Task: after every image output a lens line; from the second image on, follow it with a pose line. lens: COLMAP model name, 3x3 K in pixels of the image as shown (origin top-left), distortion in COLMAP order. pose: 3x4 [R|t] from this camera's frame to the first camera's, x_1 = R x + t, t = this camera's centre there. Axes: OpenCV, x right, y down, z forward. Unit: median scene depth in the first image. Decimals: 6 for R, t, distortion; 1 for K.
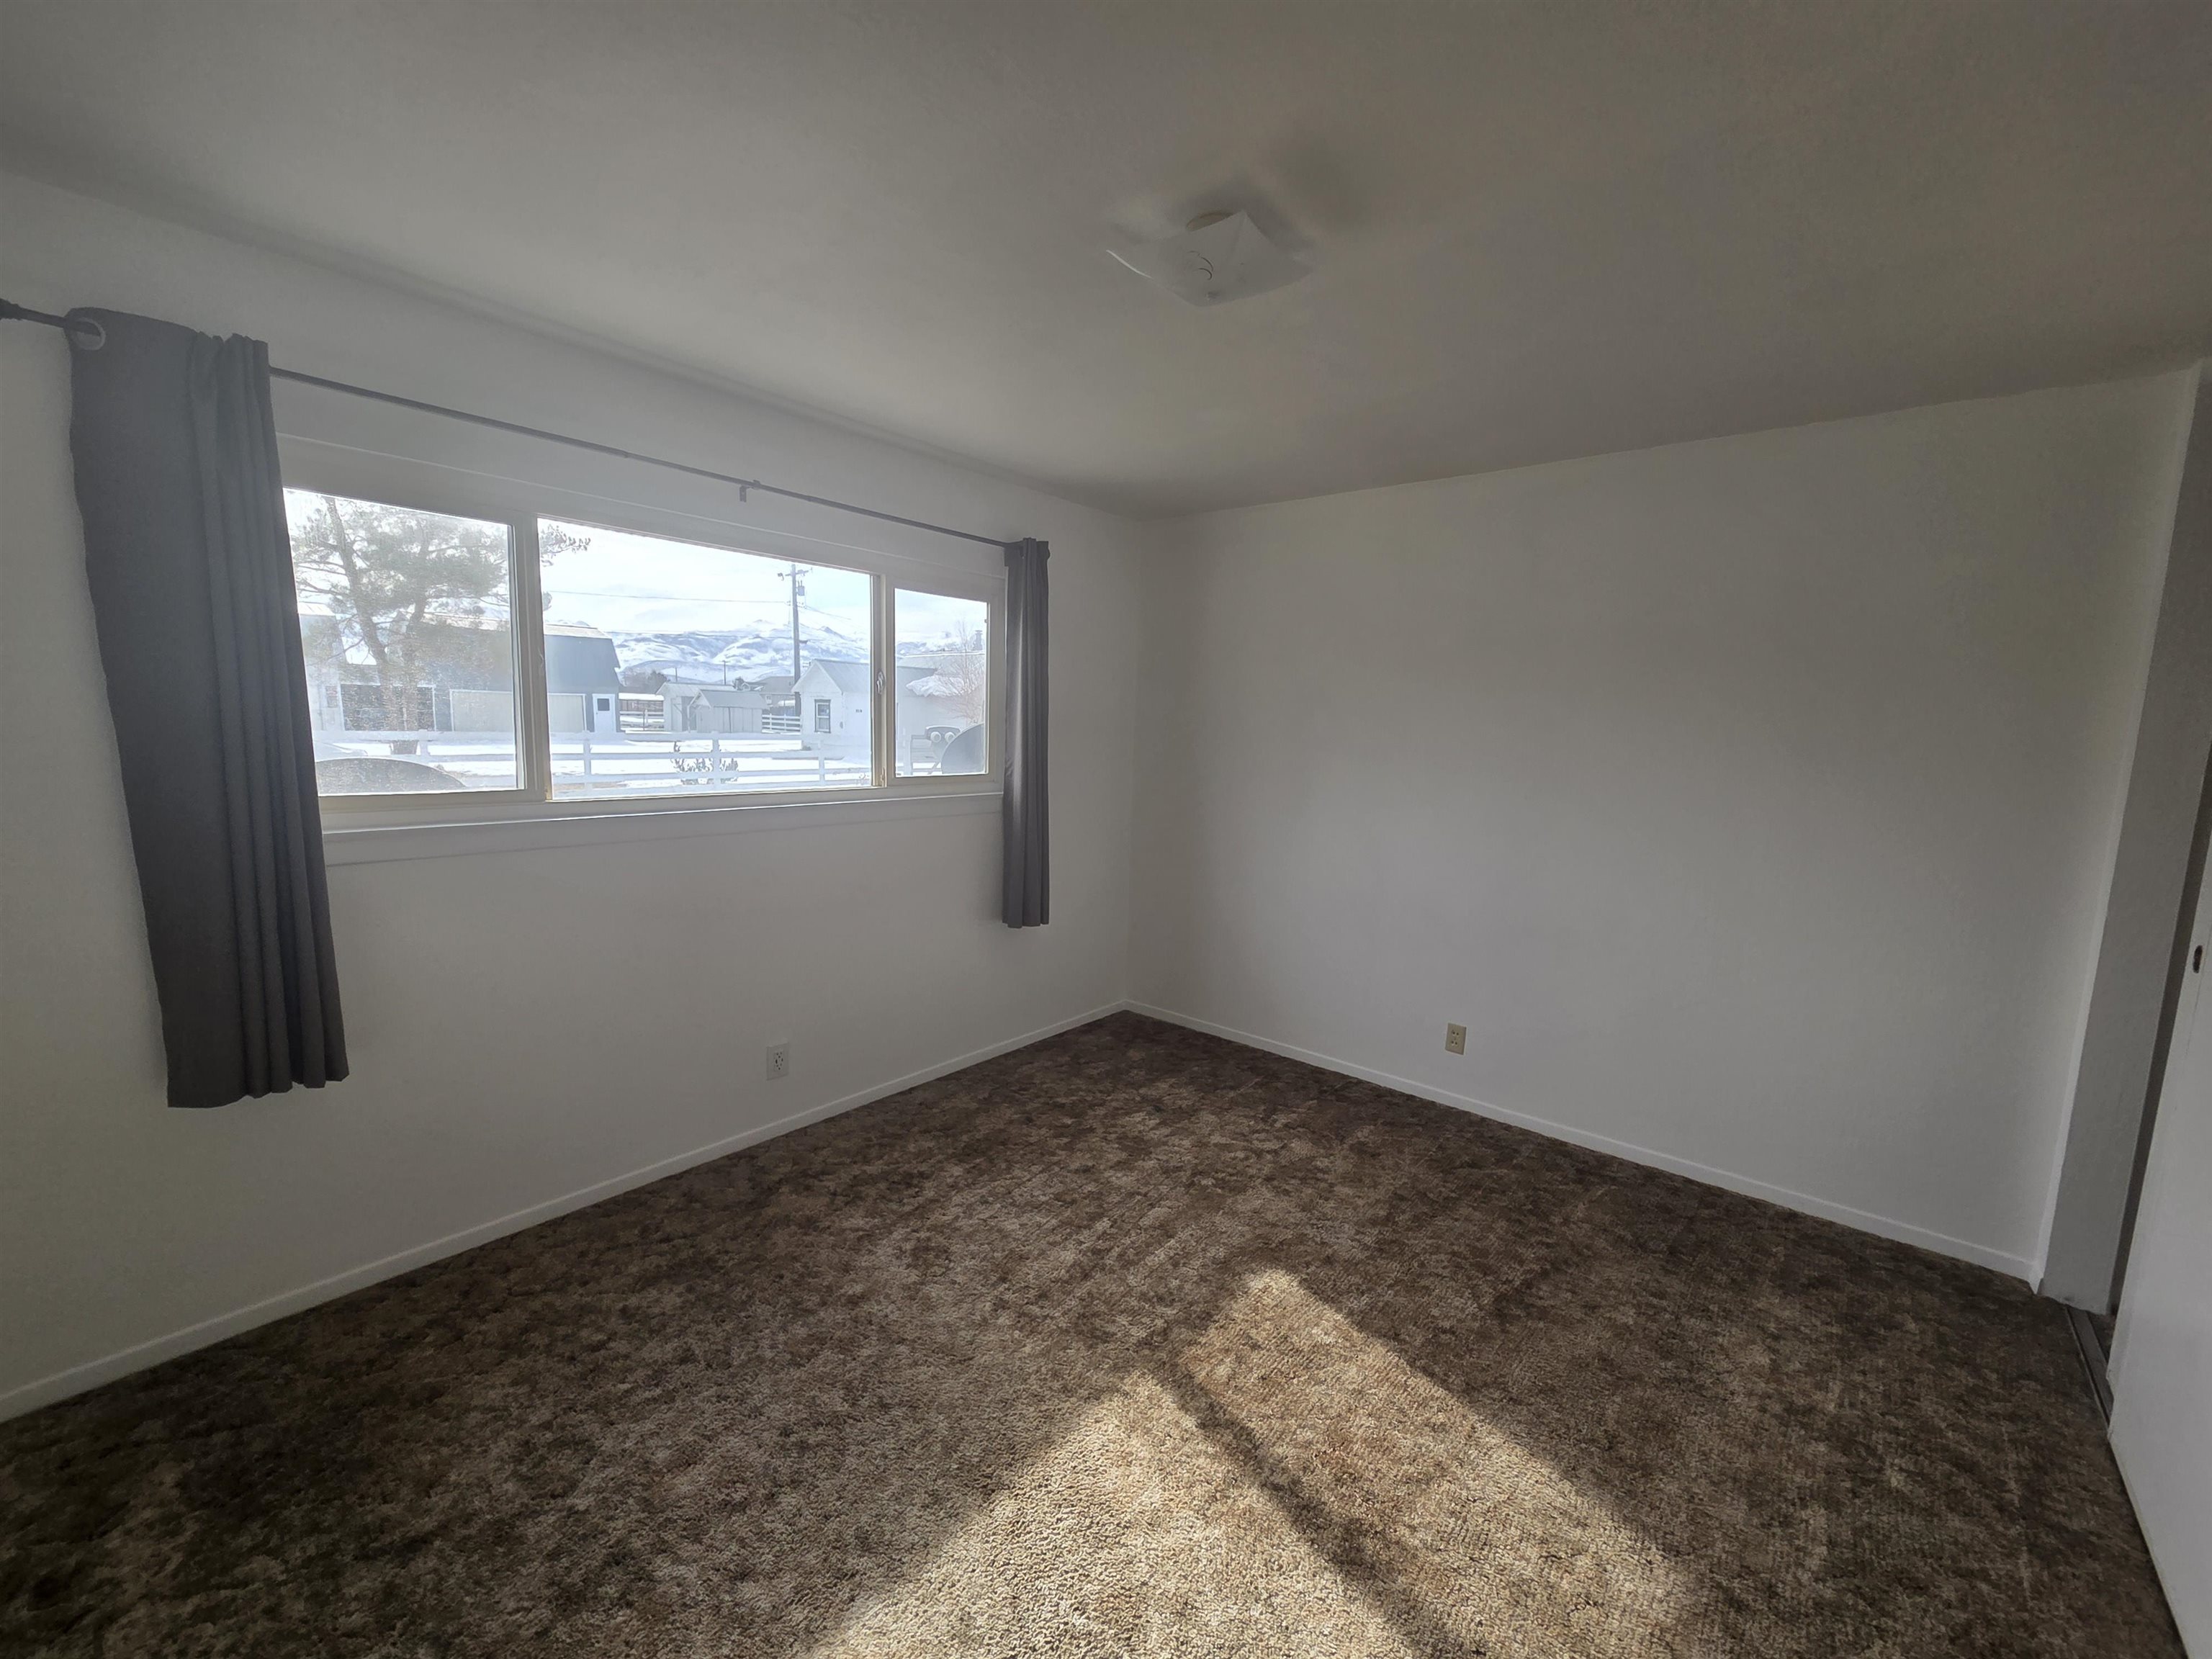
lens RADIAL K [[896.5, 0, 1106.0], [0, 896.5, 829.5], [0, 0, 1]] dist [-0.000139, -0.000036]
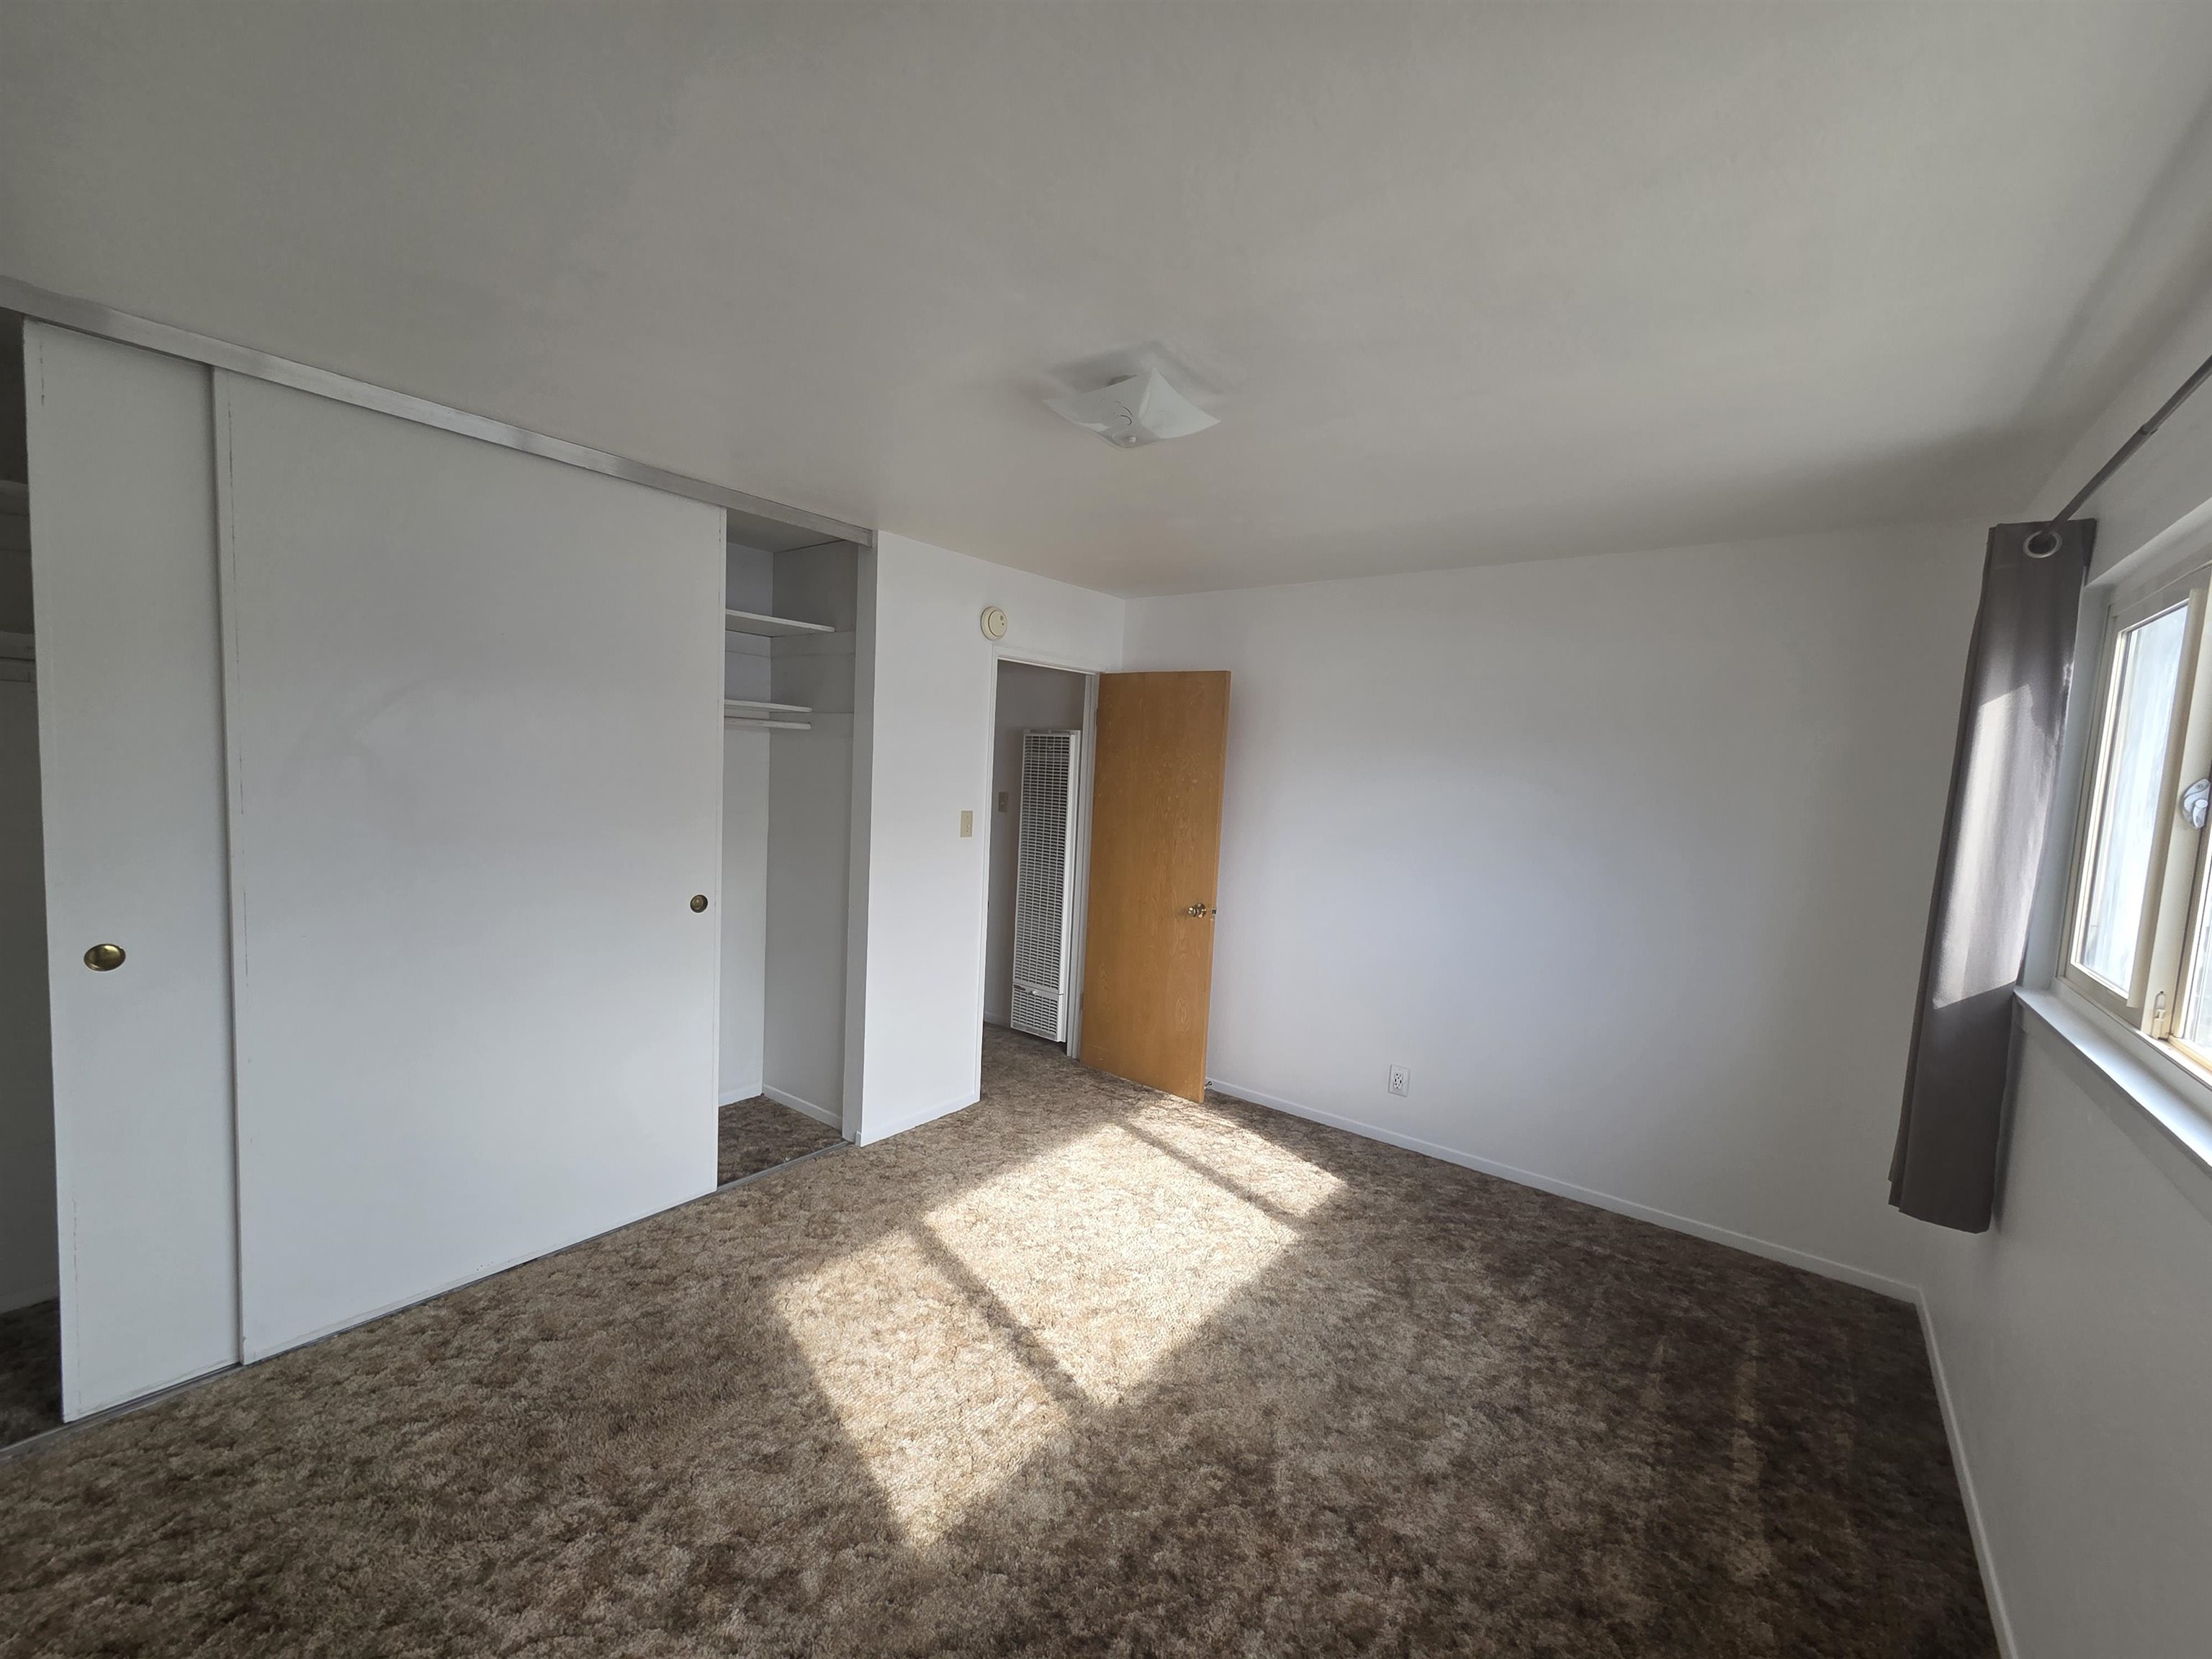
lens RADIAL K [[896.5, 0, 1106.0], [0, 896.5, 829.5], [0, 0, 1]] dist [-0.000139, -0.000036]
pose [[-0.995858, -0.076842, -0.048599, 0.154303], [-0.085150, 0.975629, 0.202230, -0.307958], [0.031875, 0.205530, -0.978131, 2.071836]]
